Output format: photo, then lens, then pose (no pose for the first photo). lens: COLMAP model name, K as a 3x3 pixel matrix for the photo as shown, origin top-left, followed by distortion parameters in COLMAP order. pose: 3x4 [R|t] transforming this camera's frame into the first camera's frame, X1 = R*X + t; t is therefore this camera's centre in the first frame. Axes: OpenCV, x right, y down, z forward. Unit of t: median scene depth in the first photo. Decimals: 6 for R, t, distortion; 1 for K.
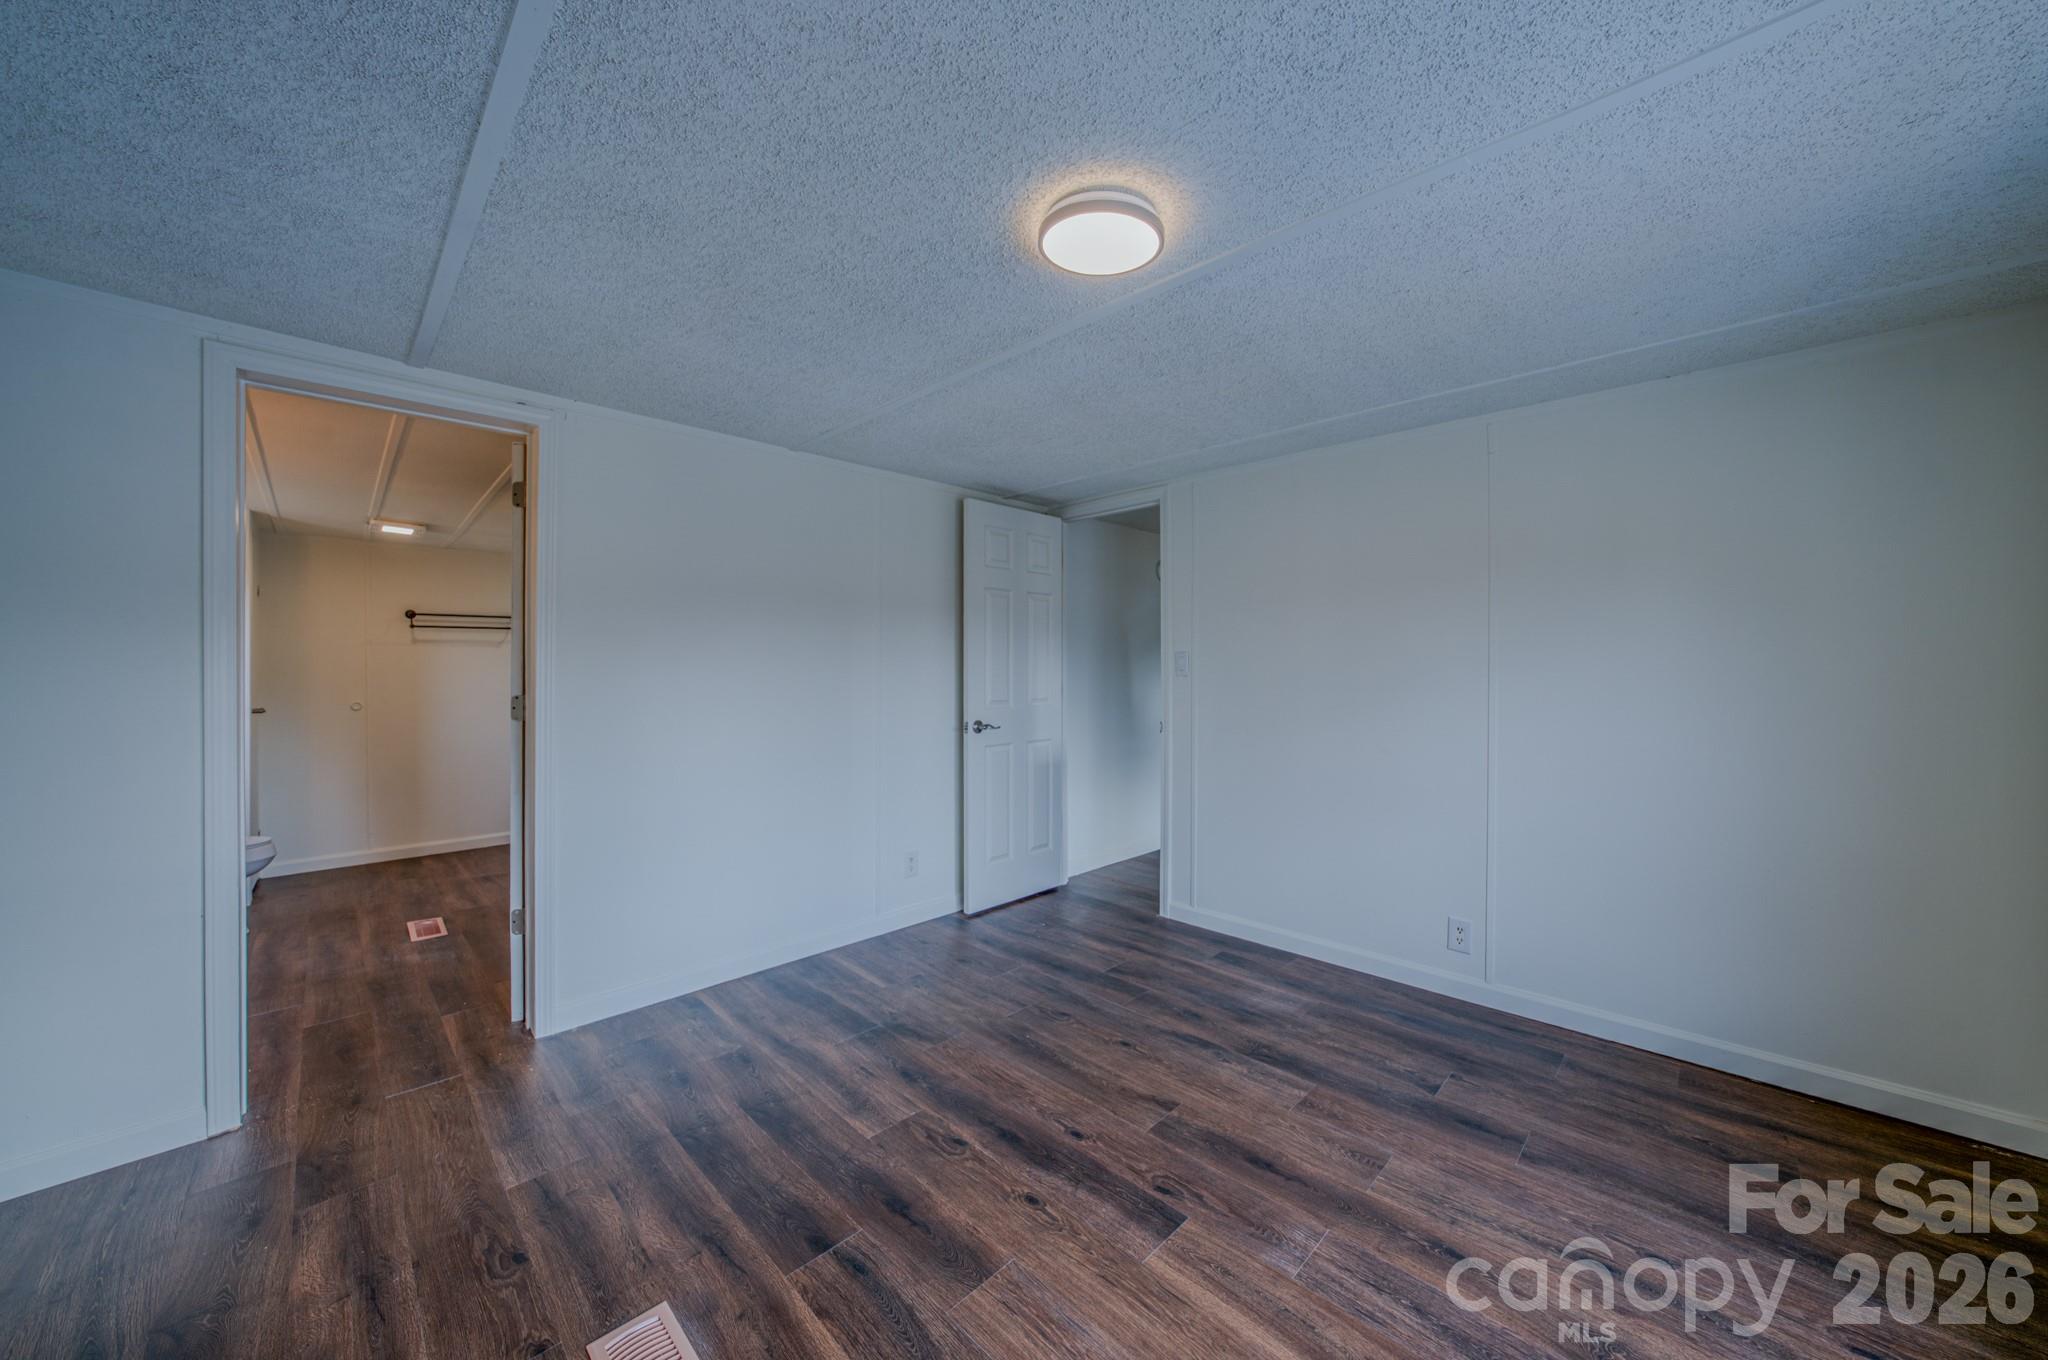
lens RADIAL K [[707.3, 0, 1014.9], [0, 707.3, 669.7], [0, 0, 1]] dist [-0.031809, 0.007079]
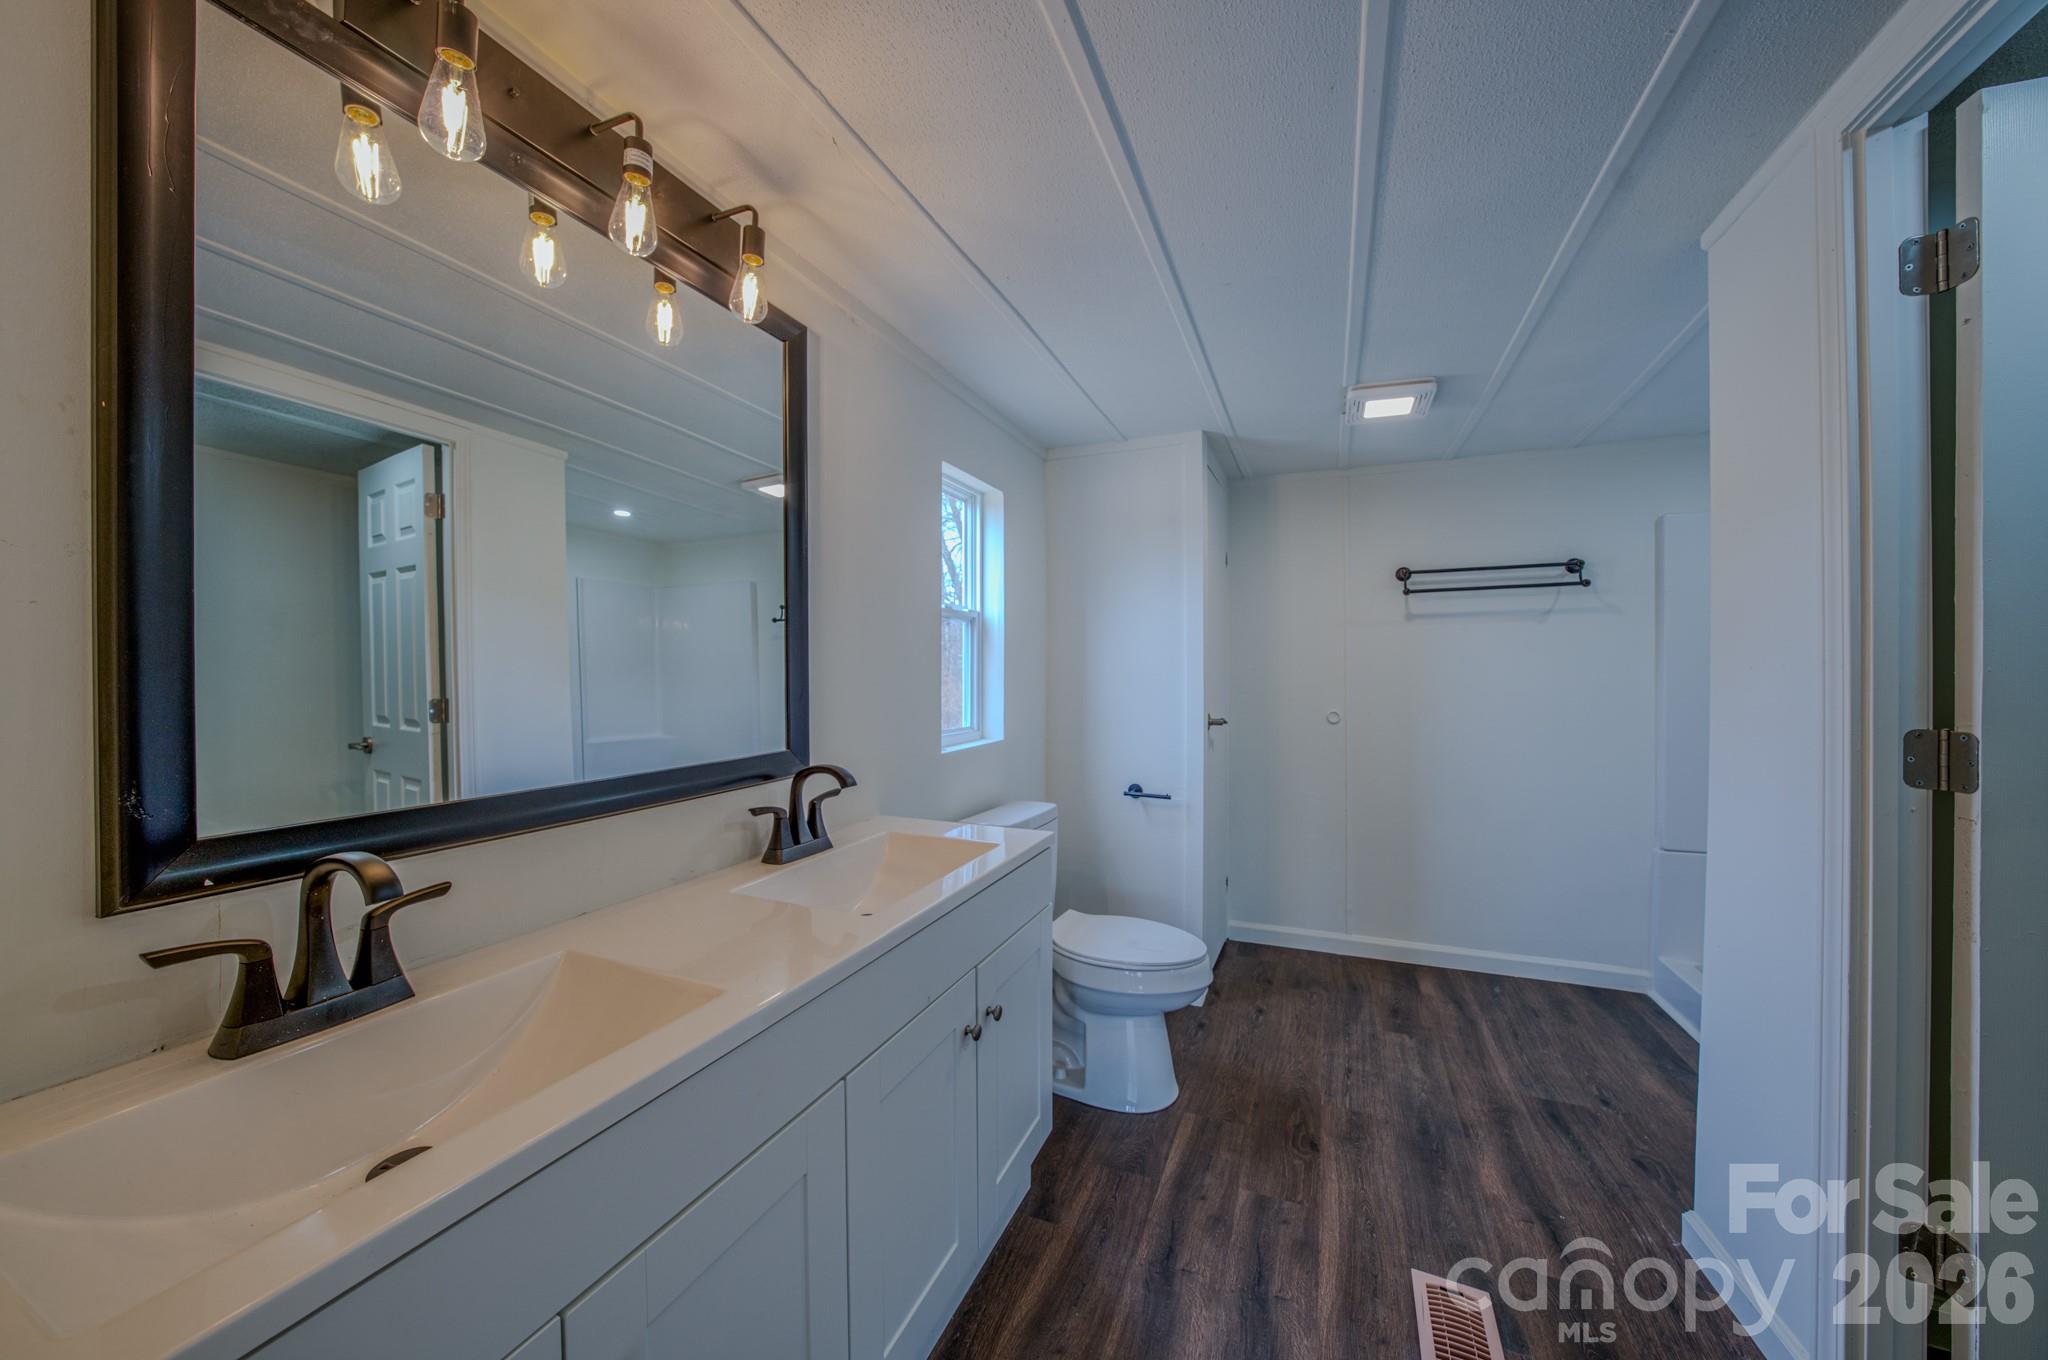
lens RADIAL K [[707.3, 0, 1014.9], [0, 707.3, 669.7], [0, 0, 1]] dist [-0.031809, 0.007079]
pose [[0.361388, 0.000553, -0.932415, -0.500211], [0.003386, 0.999992, 0.001905, 0.004811], [0.932409, -0.003846, 0.361384, 0.542243]]
